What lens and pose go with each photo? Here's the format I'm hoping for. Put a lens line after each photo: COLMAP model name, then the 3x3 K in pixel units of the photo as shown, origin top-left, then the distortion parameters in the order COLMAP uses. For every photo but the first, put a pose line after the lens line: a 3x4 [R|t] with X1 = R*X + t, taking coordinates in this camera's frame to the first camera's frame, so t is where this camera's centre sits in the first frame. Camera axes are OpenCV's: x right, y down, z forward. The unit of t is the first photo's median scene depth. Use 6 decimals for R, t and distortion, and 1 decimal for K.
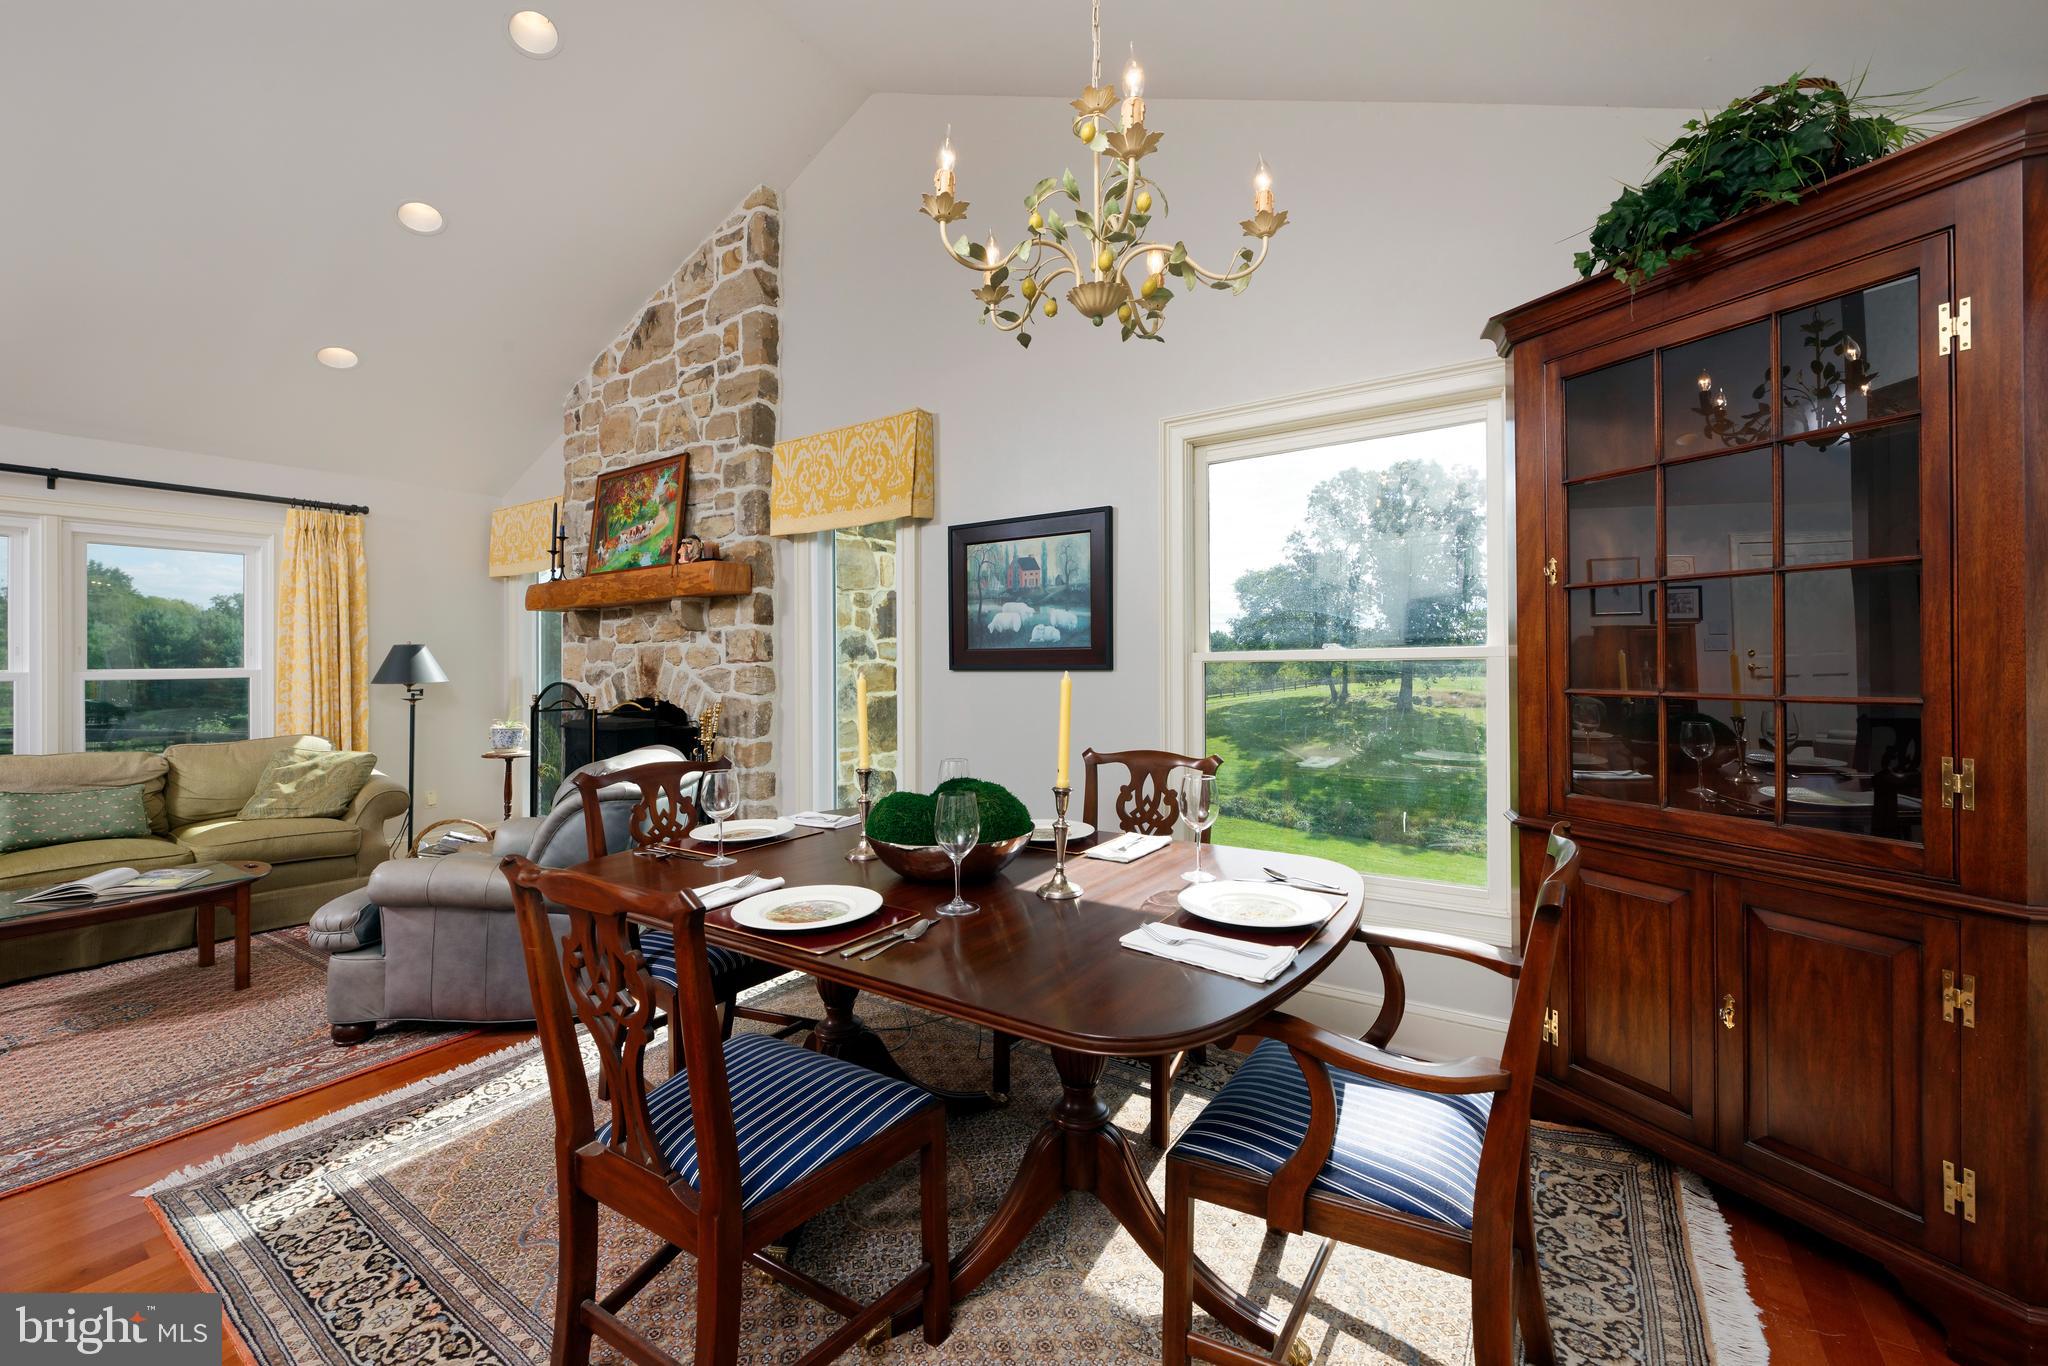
lens RADIAL K [[788.3, 0, 1016.1], [0, 788.3, 657.3], [0, 0, 1]] dist [-0.003474, -0.000472]
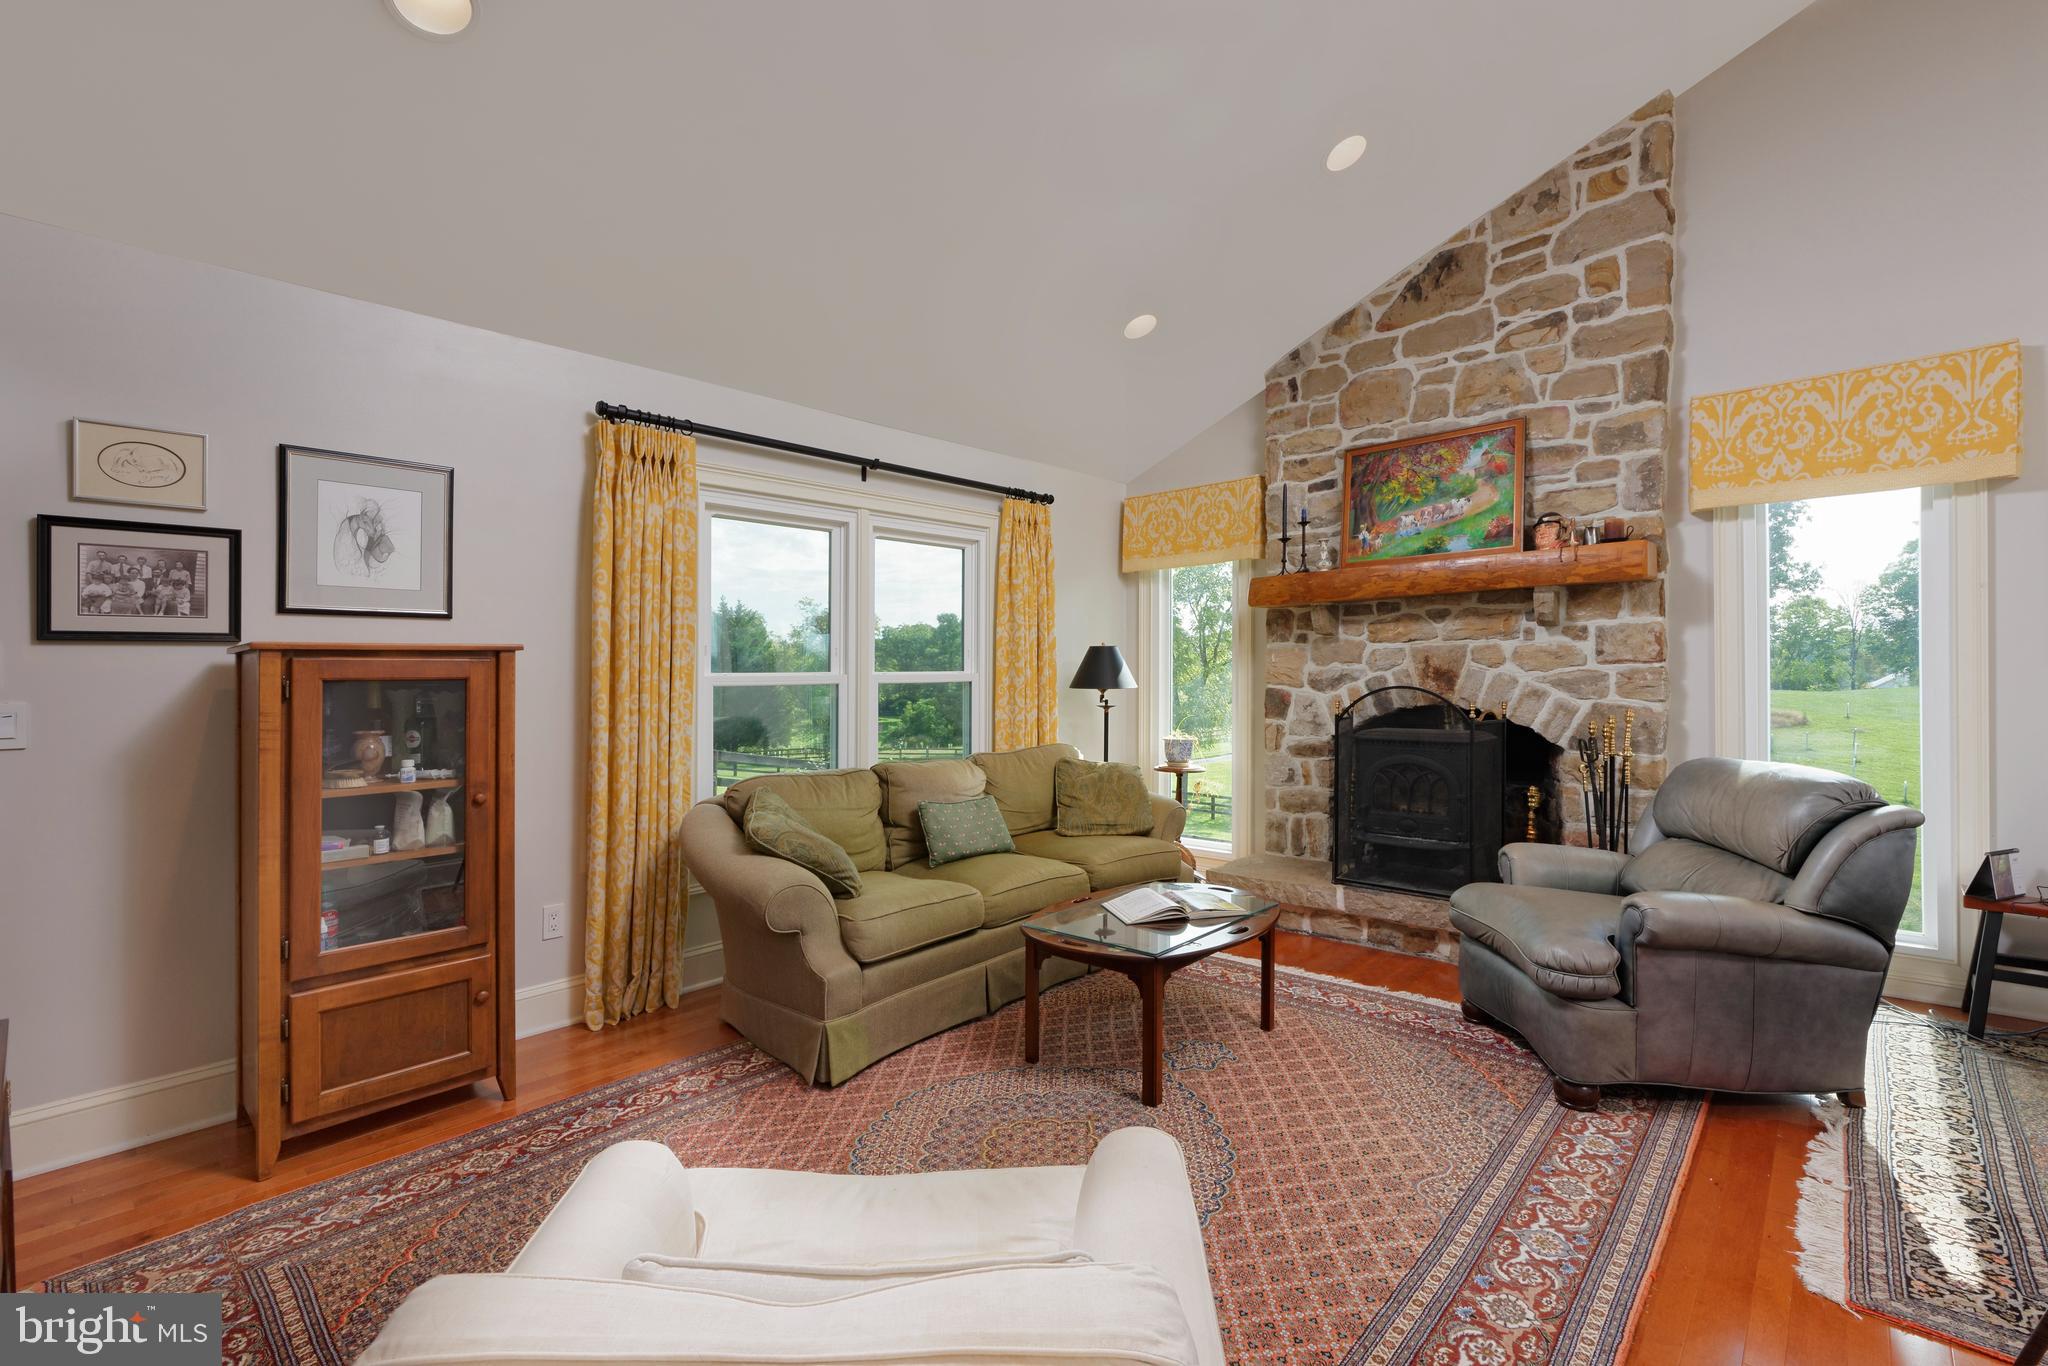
lens RADIAL K [[888.0, 0, 1058.7], [0, 888.0, 660.9], [0, 0, 1]] dist [0.000420, -0.000921]
pose [[0.987968, -0.002218, -0.154641, -0.778769], [0.001123, 0.999974, -0.007163, 0.010278], [0.154653, 0.006903, 0.987945, -0.021315]]
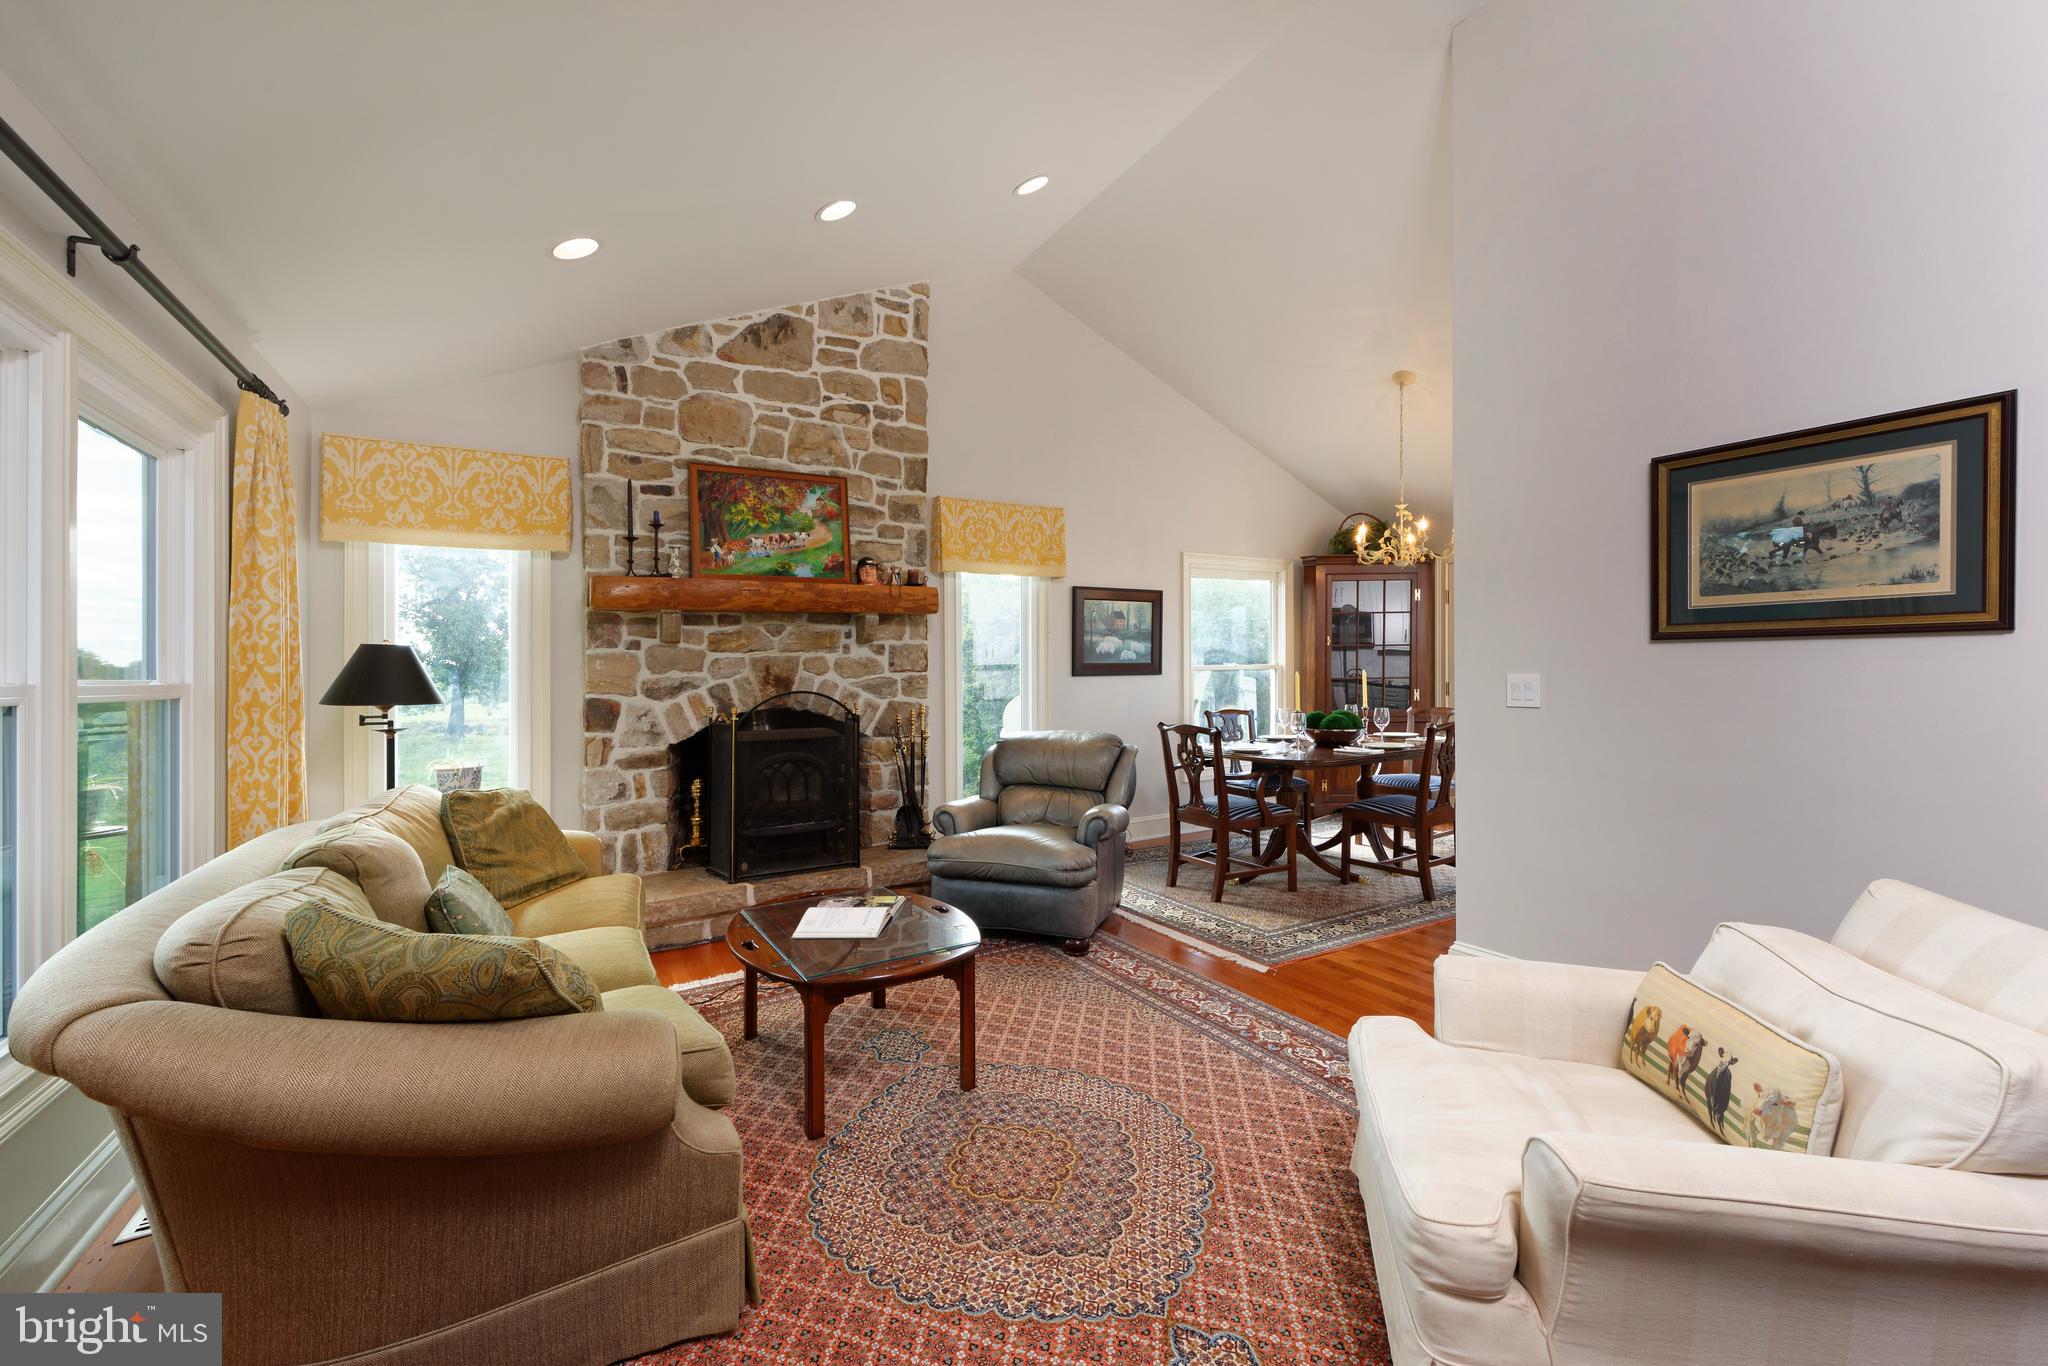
lens RADIAL K [[788.3, 0, 1012.5], [0, 788.3, 684.8], [0, 0, 1]] dist [-0.003474, -0.000472]
pose [[0.473822, -0.007584, 0.880588, -1.281849], [0.006453, 0.999966, 0.005140, 0.020202], [-0.880597, 0.003247, 0.473855, 0.293766]]
